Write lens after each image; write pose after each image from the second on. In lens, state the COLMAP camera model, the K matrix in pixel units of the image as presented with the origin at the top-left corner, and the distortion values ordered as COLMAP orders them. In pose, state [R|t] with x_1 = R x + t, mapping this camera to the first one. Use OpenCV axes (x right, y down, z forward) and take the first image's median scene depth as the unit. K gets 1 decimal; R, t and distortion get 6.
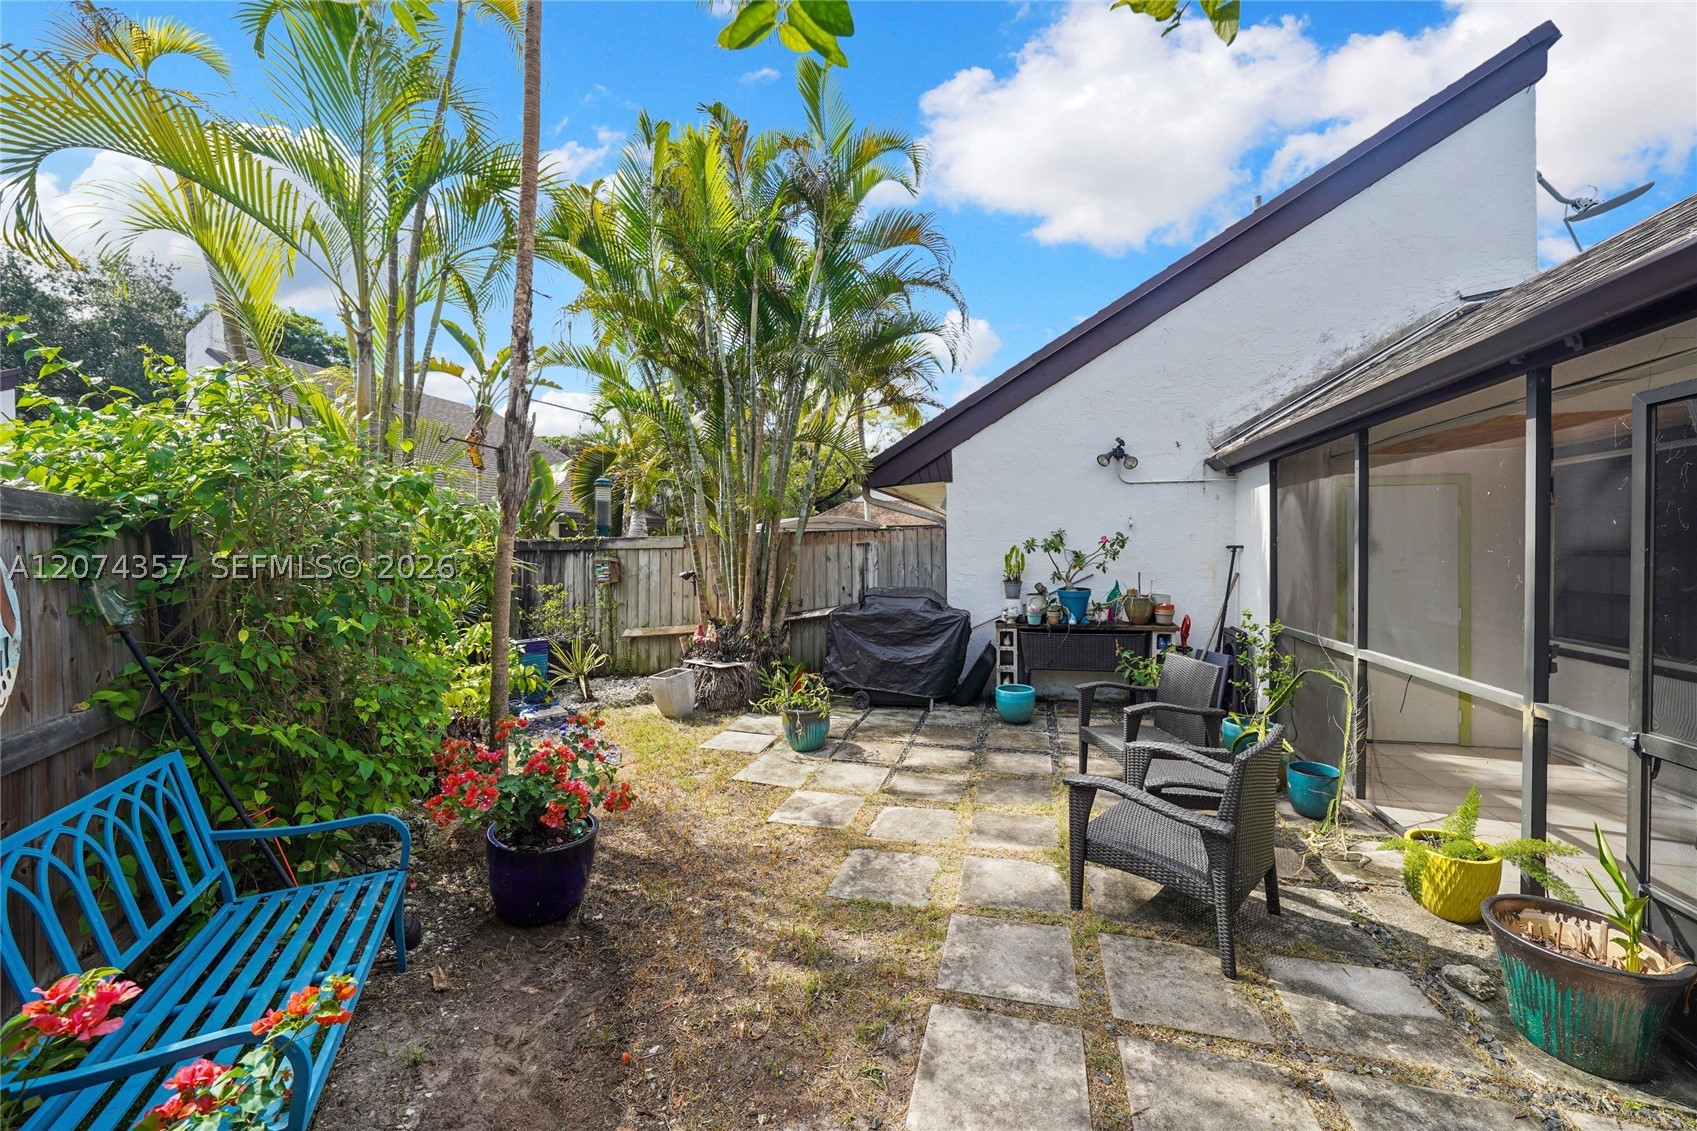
lens RADIAL K [[636.4, 0, 851.6], [0, 636.4, 557.5], [0, 0, 1]] dist [-0.017724, 0.000010]
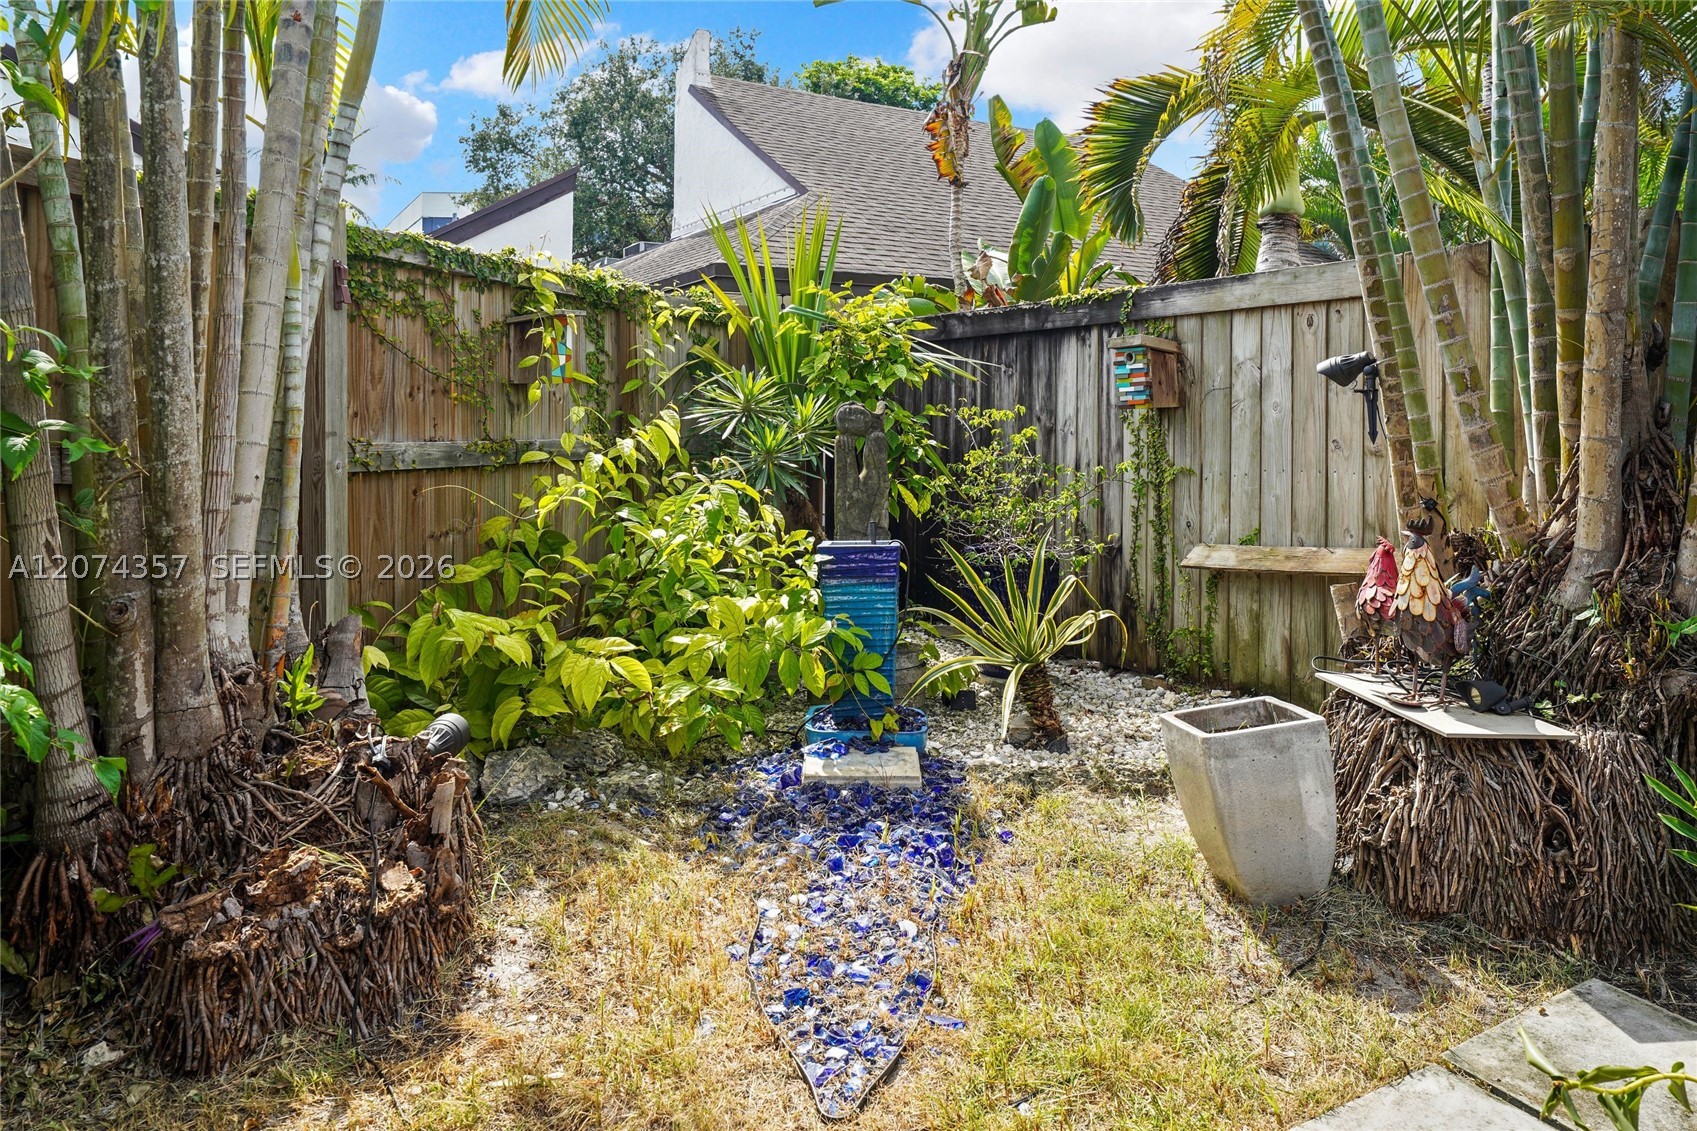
lens RADIAL K [[1129.0, 0, 846.1], [0, 1129.0, 364.9], [0, 0, 1]] dist [0.037429, -0.001040]
pose [[0.694949, -0.023888, -0.718662, -0.047442], [-0.018805, 0.998502, -0.051374, 0.056568], [0.718813, 0.049216, 0.693460, 0.482756]]
